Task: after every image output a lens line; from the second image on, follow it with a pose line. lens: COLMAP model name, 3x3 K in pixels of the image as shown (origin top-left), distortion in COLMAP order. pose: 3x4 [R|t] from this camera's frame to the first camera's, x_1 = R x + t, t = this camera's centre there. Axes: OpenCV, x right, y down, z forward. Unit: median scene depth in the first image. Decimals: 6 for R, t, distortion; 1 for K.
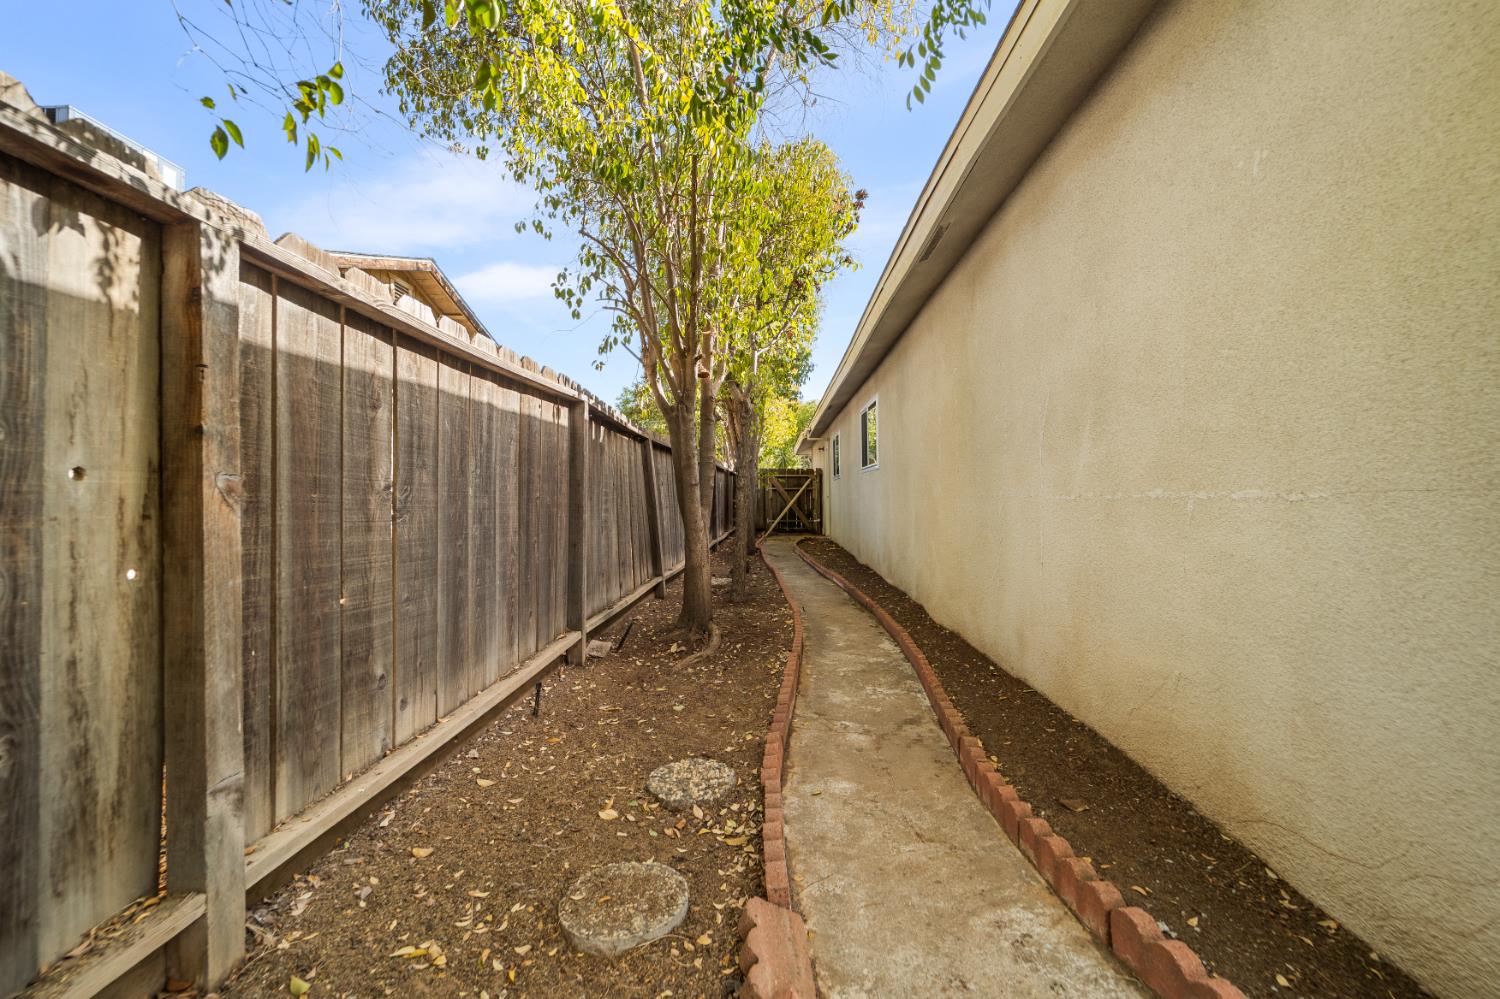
lens RADIAL K [[598.4, 0, 750.3], [0, 598.4, 496.9], [0, 0, 1]] dist [-0.009092, -0.000491]
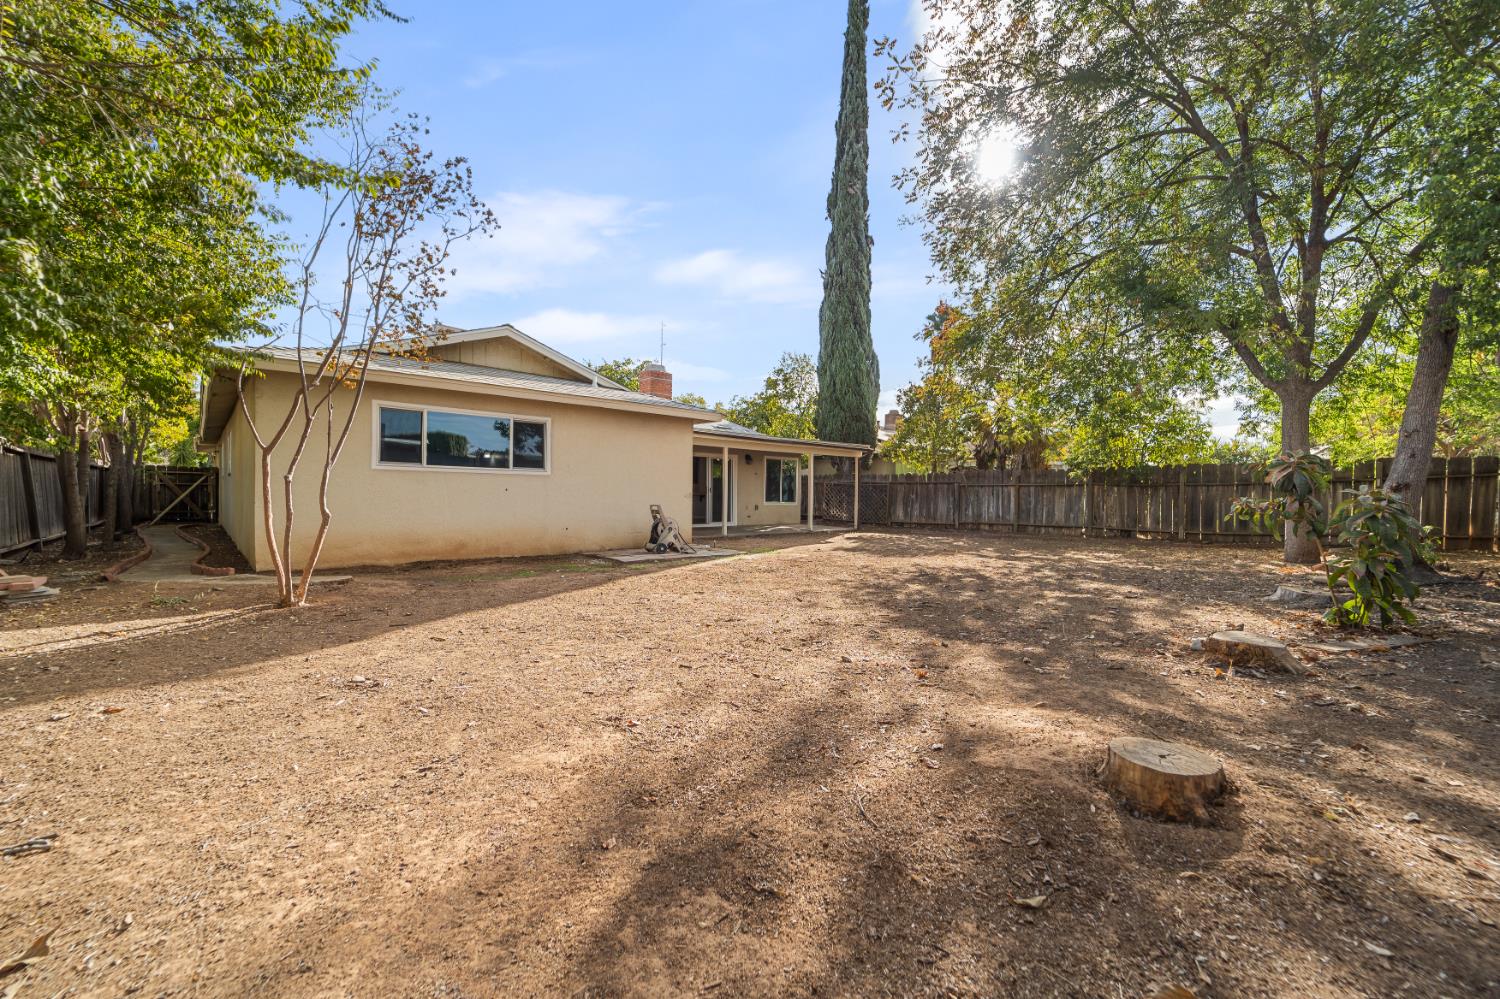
lens RADIAL K [[598.4, 0, 747.3], [0, 598.4, 497.9], [0, 0, 1]] dist [-0.009092, -0.000491]
pose [[0.707032, 0.012063, 0.707079, 0.071692], [-0.015893, 0.999873, -0.001167, -0.005878], [-0.707003, -0.010413, 0.707134, -1.386532]]
